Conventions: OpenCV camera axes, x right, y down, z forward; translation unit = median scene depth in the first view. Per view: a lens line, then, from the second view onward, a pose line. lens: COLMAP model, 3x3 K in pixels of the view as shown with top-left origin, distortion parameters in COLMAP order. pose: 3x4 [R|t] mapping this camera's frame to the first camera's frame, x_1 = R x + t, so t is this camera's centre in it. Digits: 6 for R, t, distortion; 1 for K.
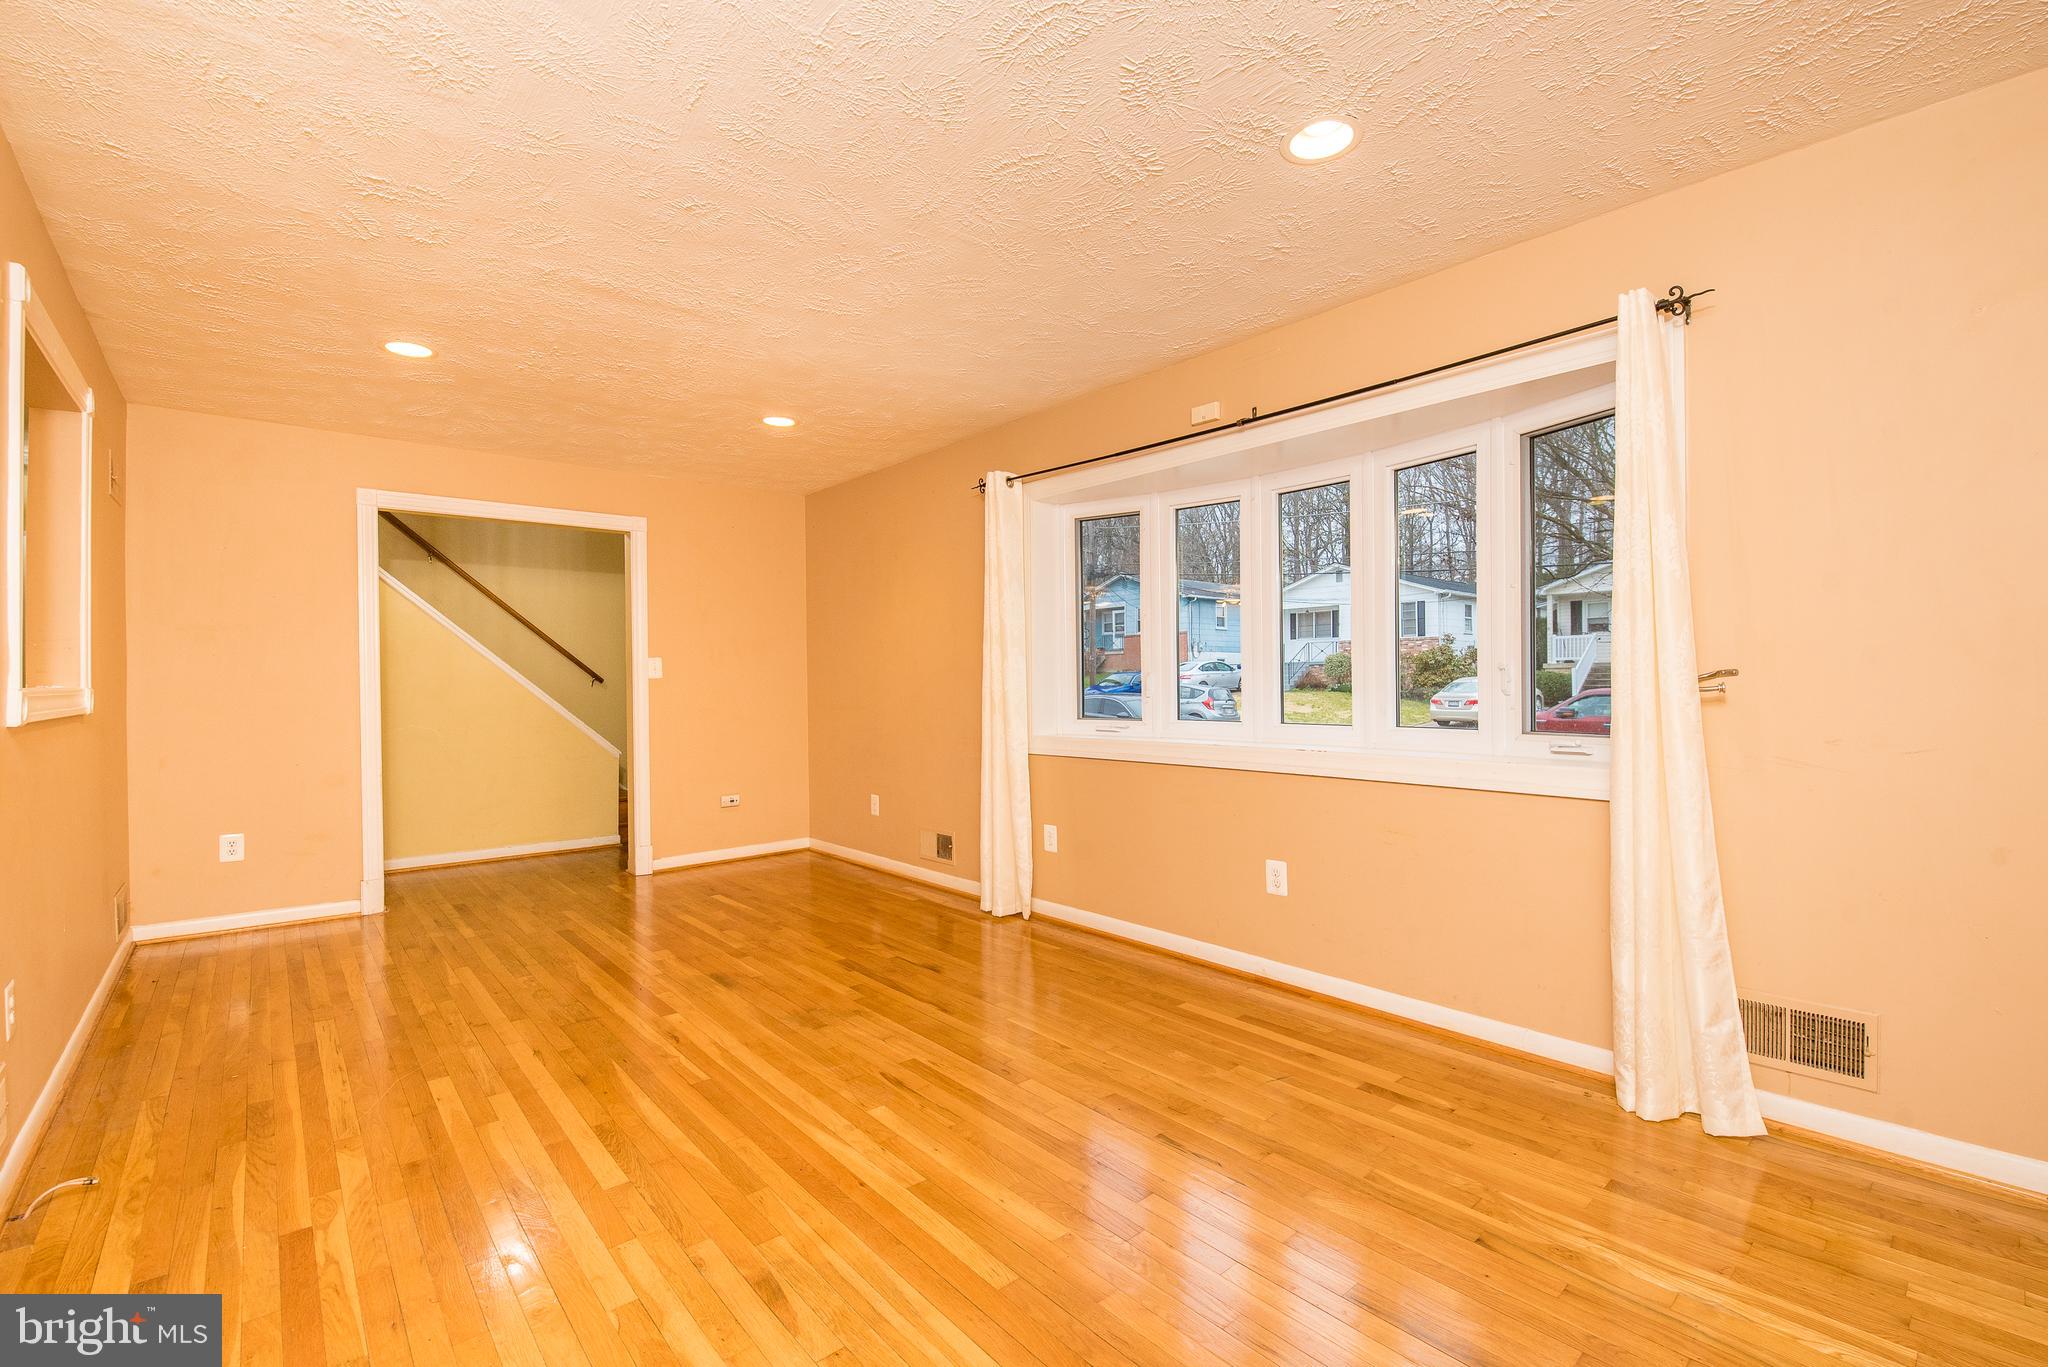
lens RADIAL K [[877.3, 0, 1024.0], [0, 877.3, 683.5], [0, 0, 1]] dist [-0.000503, -0.014876]
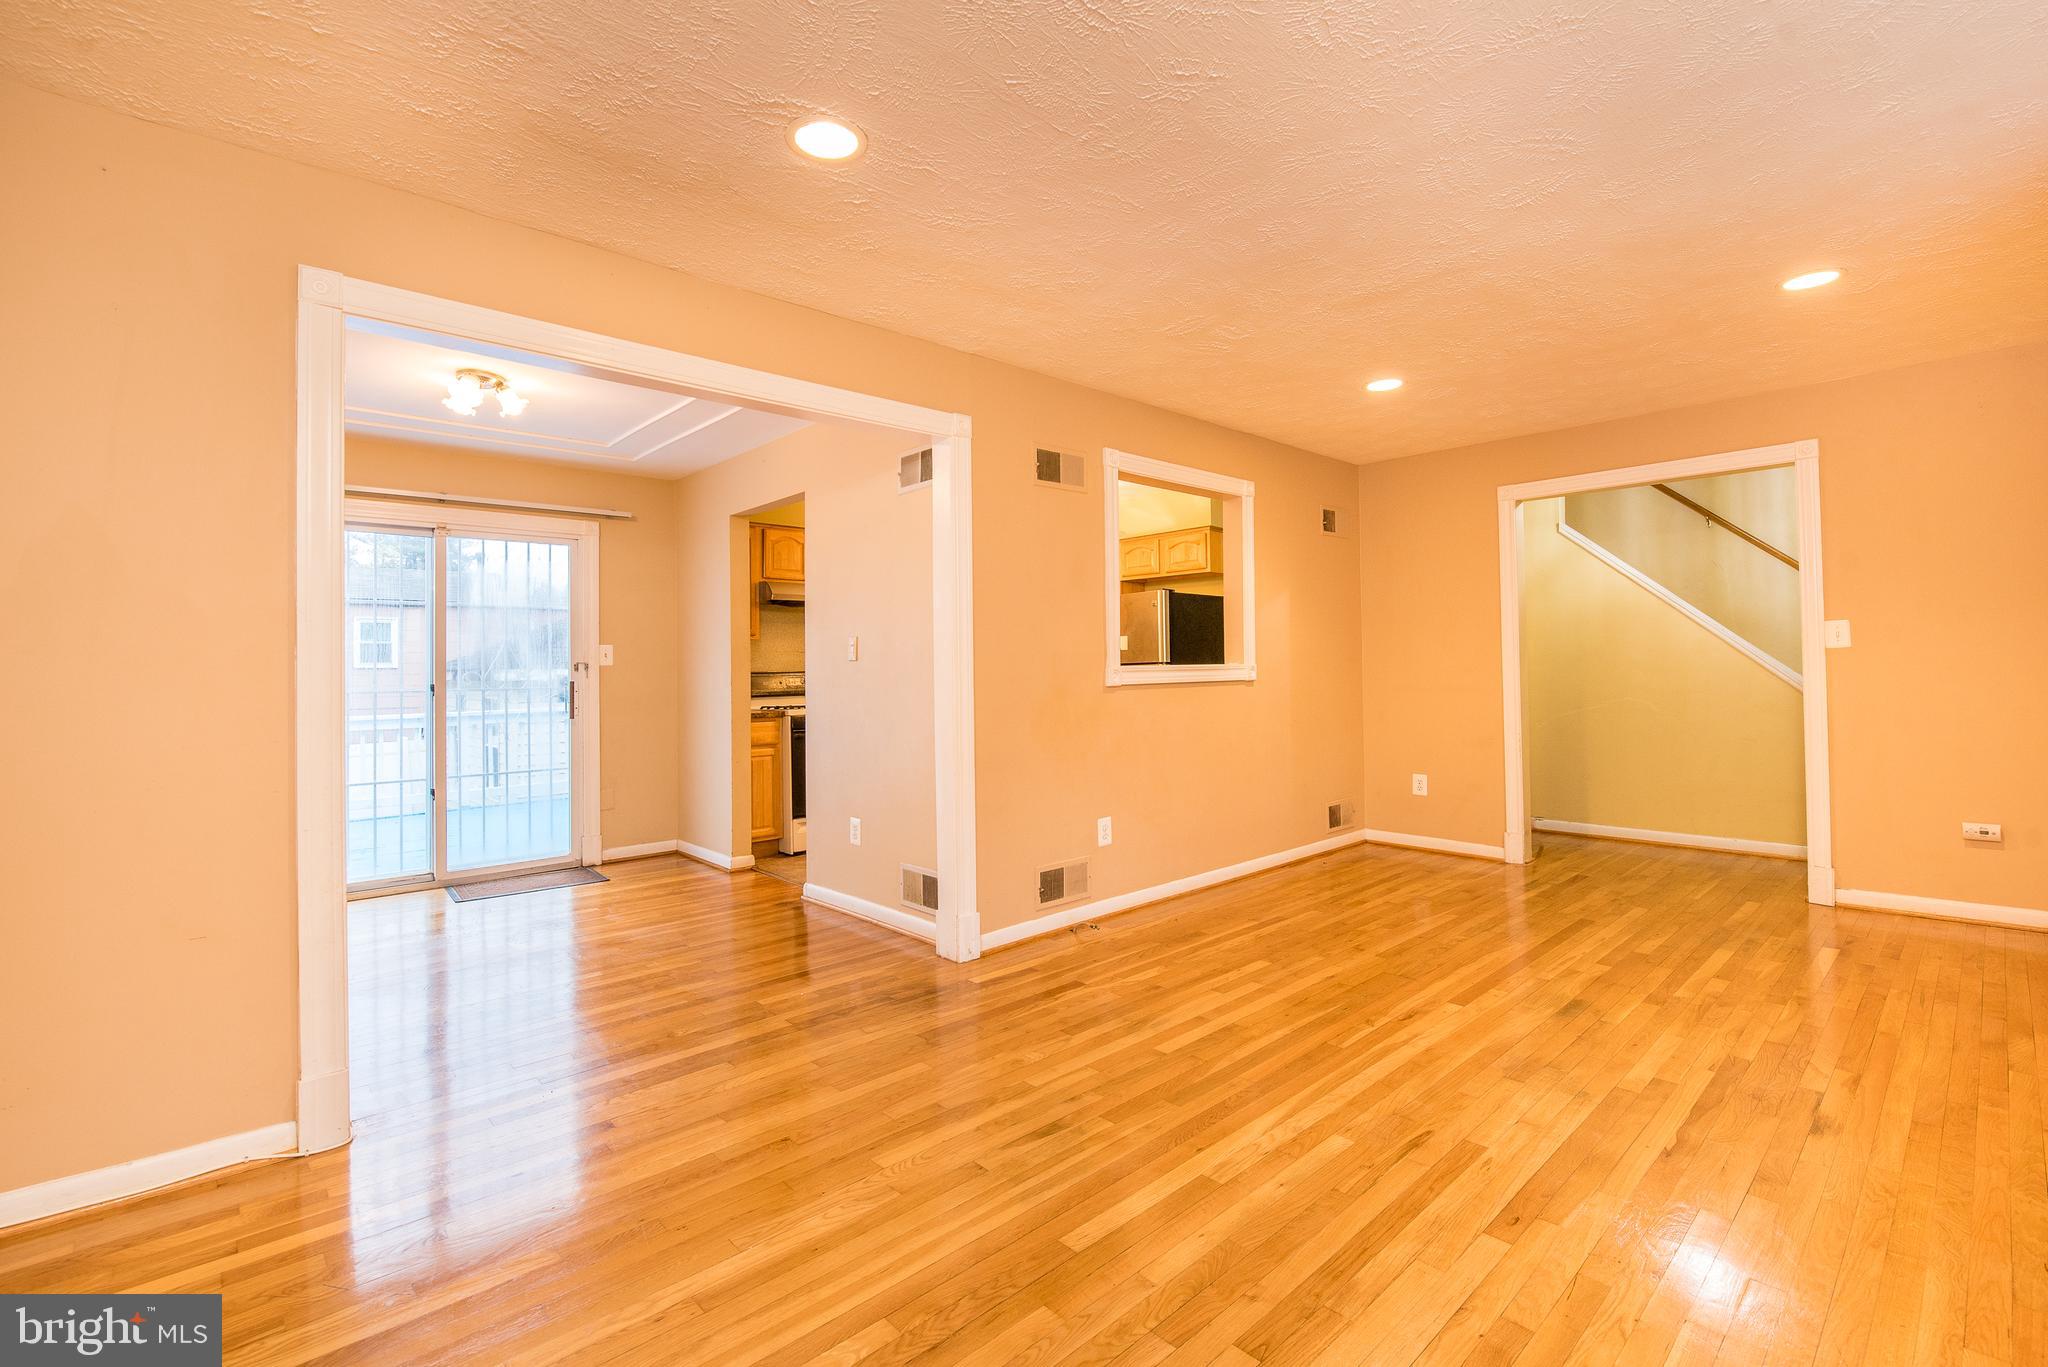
lens RADIAL K [[900.0, 0, 1024.8], [0, 900.0, 659.4], [0, 0, 1]] dist [-0.000915, -0.008395]
pose [[0.033349, -0.002746, -0.999440, 0.642270], [0.012677, 0.999917, -0.002324, -0.004460], [0.999363, -0.012593, 0.033381, 0.565817]]
